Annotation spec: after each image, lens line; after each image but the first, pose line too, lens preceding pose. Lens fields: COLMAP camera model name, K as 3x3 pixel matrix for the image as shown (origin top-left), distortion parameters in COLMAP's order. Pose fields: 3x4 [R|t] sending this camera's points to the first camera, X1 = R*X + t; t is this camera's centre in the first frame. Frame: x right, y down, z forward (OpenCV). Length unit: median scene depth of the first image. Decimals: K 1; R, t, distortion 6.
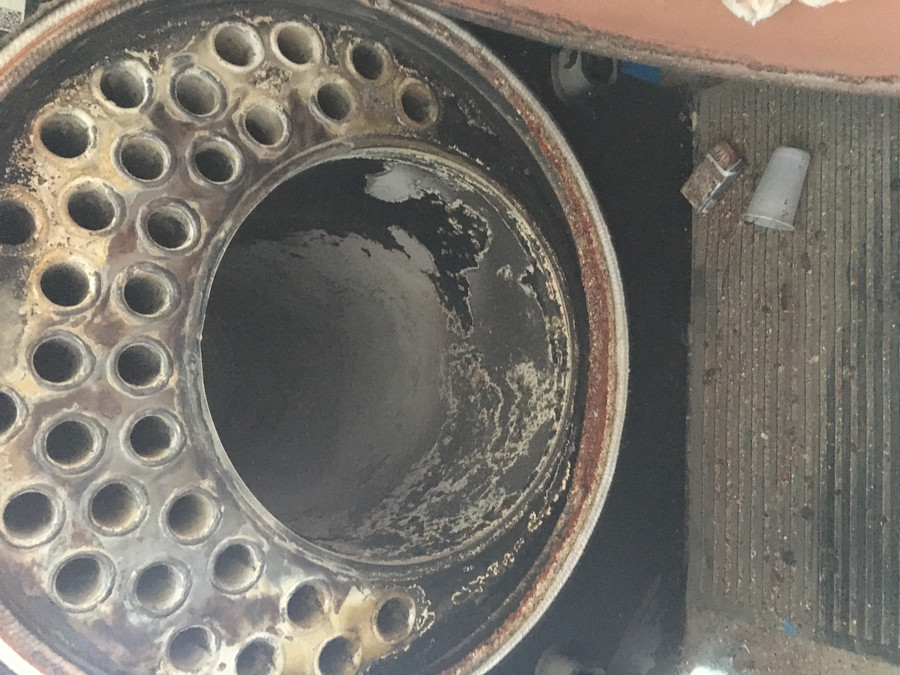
lens RADIAL K [[760.8, 0, 449.5], [0, 760.8, 330.8], [0, 0, 1]] dist [0.086688, -0.126207]
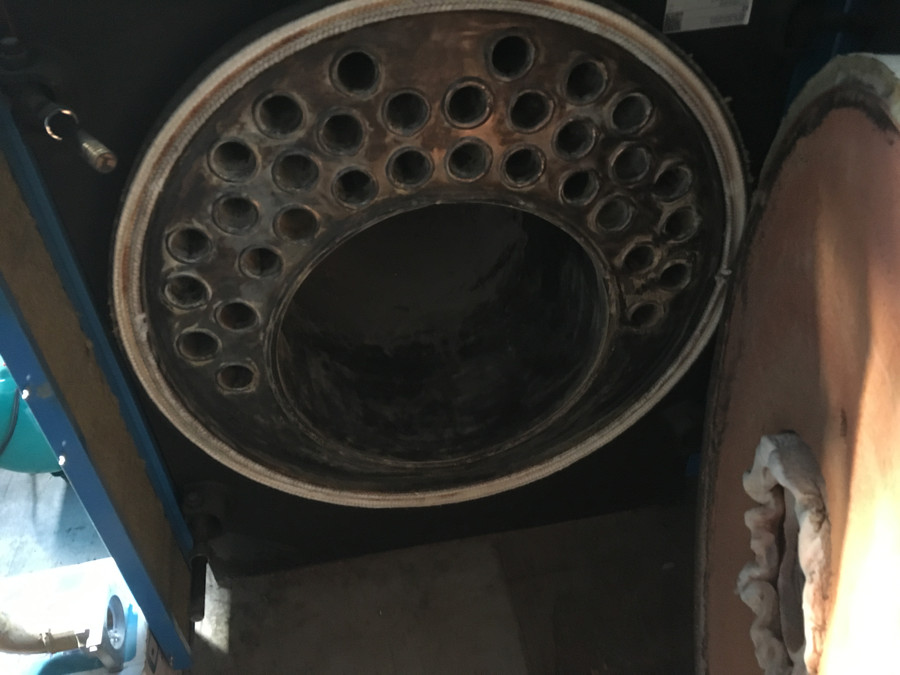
lens RADIAL K [[760.8, 0, 451.6], [0, 760.8, 337.0], [0, 0, 1]] dist [0.086688, -0.126207]
pose [[0.165083, 0.973144, 0.160430, -0.240951], [-0.985603, 0.168796, -0.009697, 0.027580], [-0.036517, -0.156520, 0.987000, -0.194104]]
